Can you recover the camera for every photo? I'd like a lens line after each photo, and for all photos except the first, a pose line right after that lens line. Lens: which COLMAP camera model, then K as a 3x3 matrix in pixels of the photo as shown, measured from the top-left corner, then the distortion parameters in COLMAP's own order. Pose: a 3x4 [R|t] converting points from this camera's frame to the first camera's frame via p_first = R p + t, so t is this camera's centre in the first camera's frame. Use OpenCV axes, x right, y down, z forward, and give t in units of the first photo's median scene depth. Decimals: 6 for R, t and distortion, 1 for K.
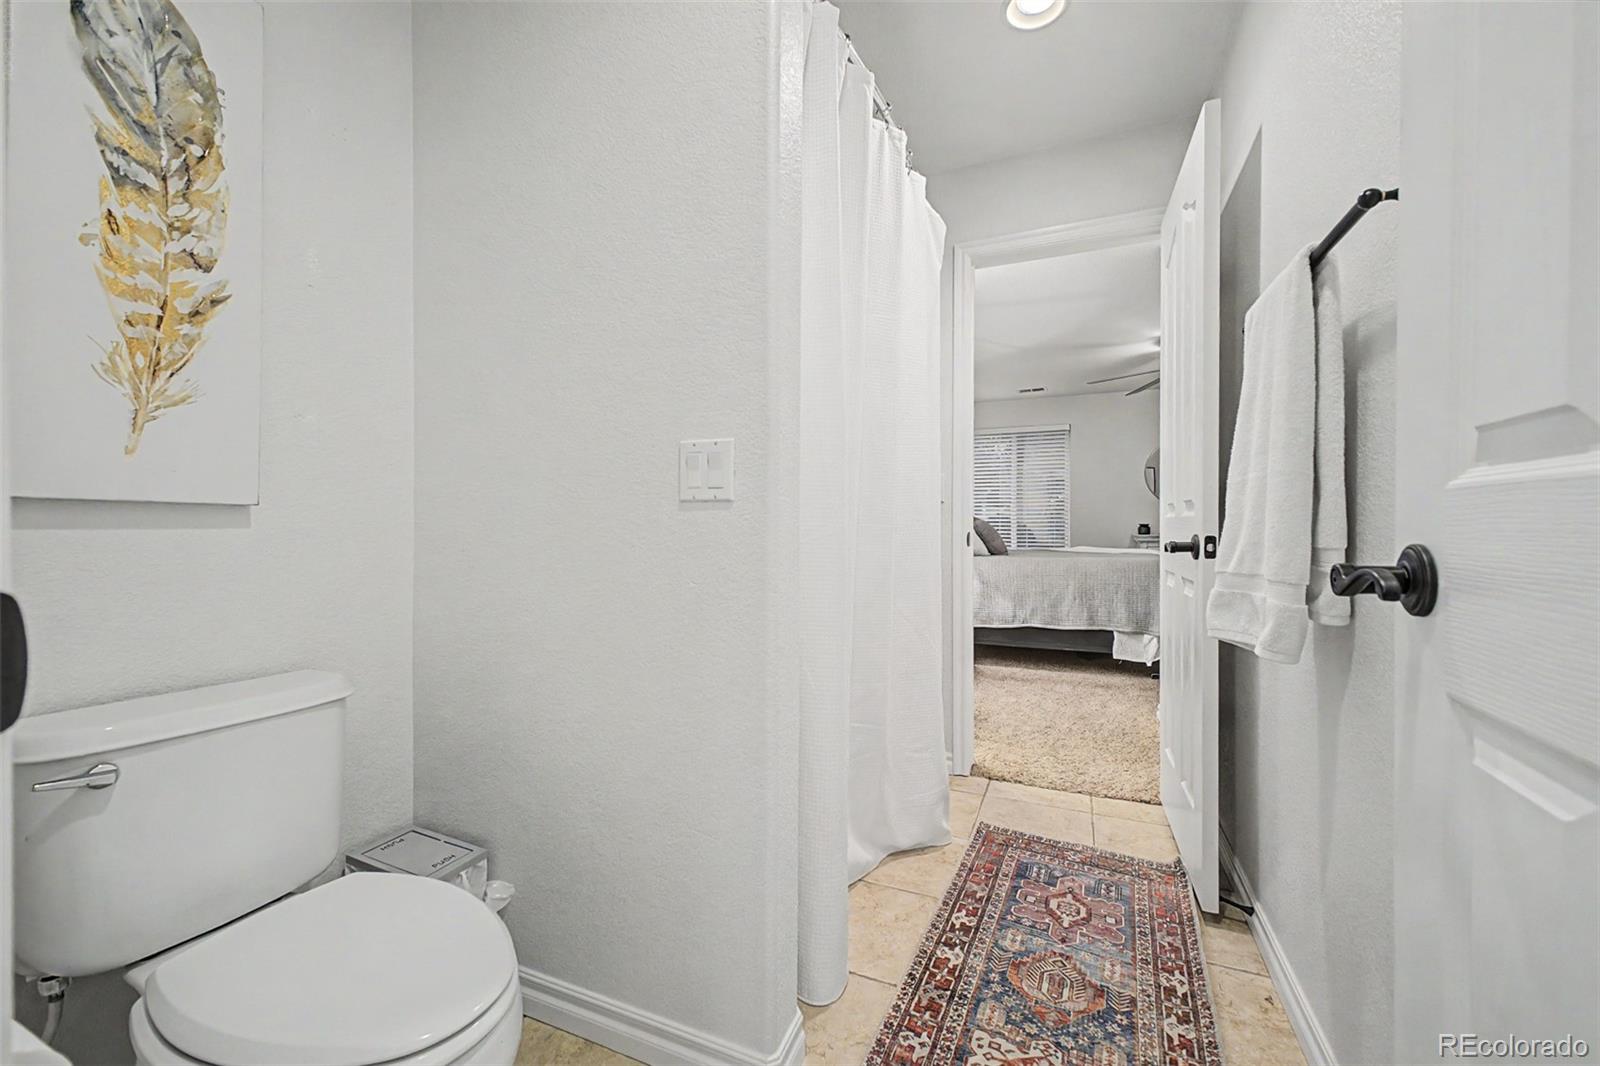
lens RADIAL K [[628.6, 0, 798.6], [0, 628.6, 528.7], [0, 0, 1]] dist [0.029020, -0.009956]
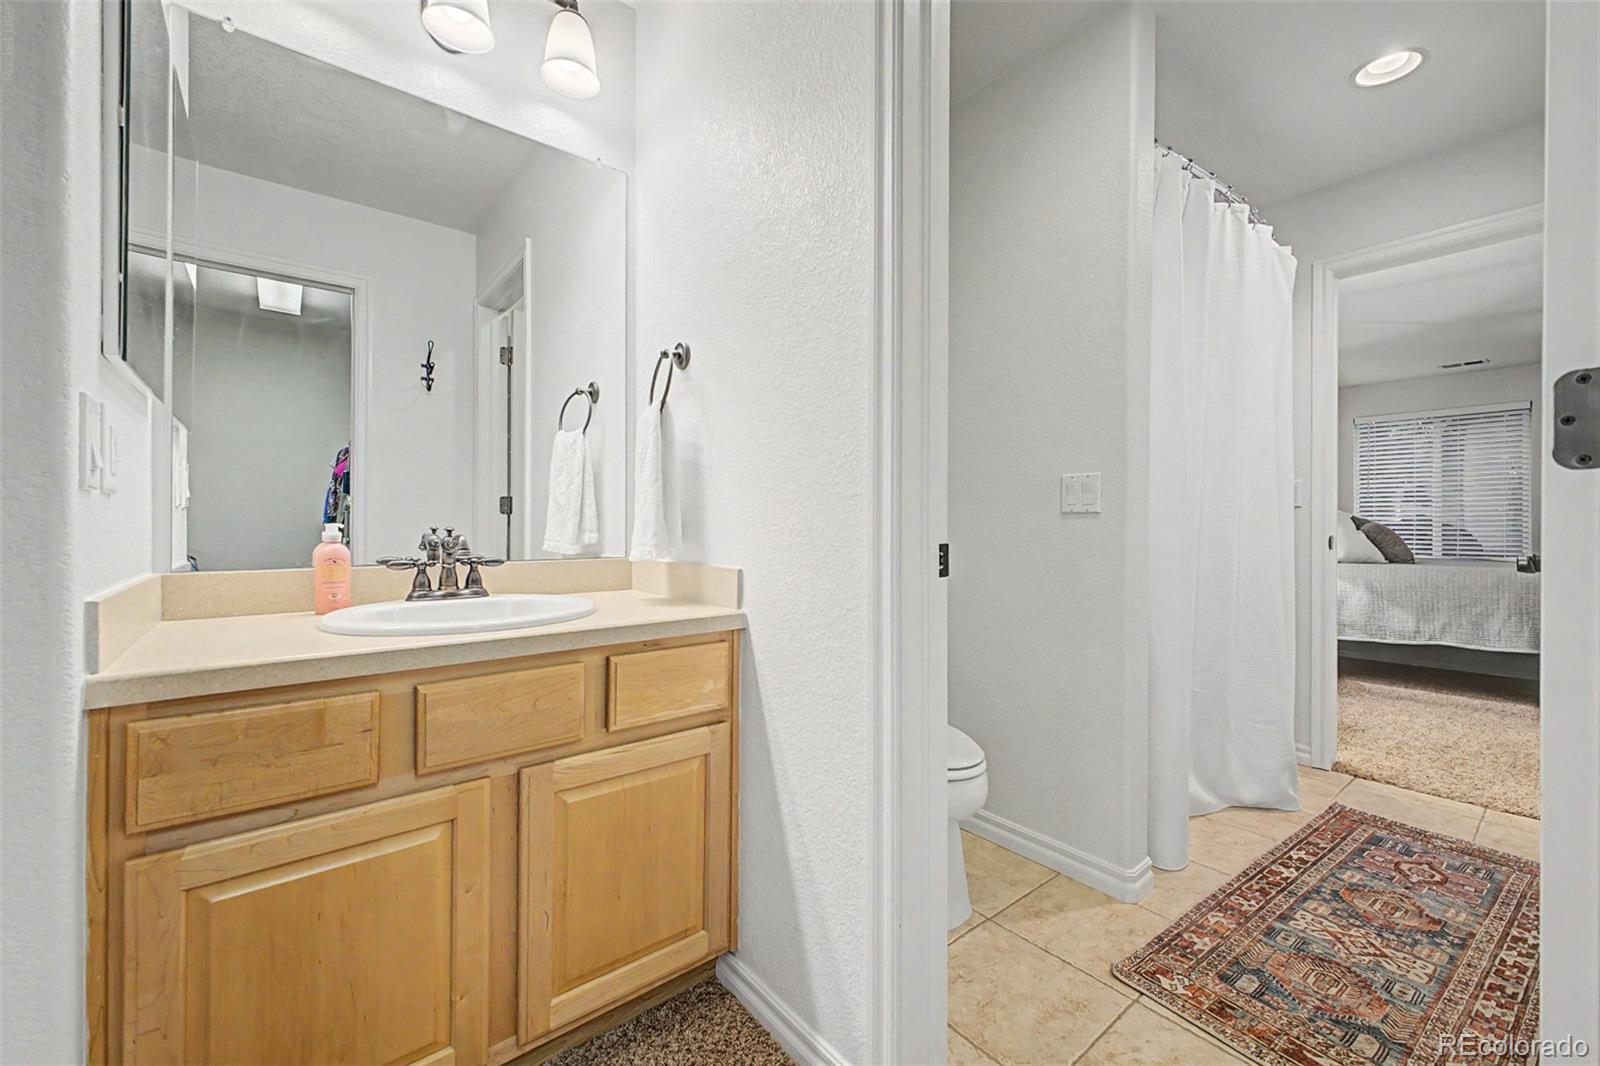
lens RADIAL K [[650.0, 0, 805.3], [0, 650.0, 529.7], [0, 0, 1]] dist [0.032538, -0.011136]
pose [[0.893652, 0.002300, -0.448755, -0.018569], [-0.003855, 0.999989, -0.002550, 0.003049], [0.448745, 0.004008, 0.893651, -0.504151]]
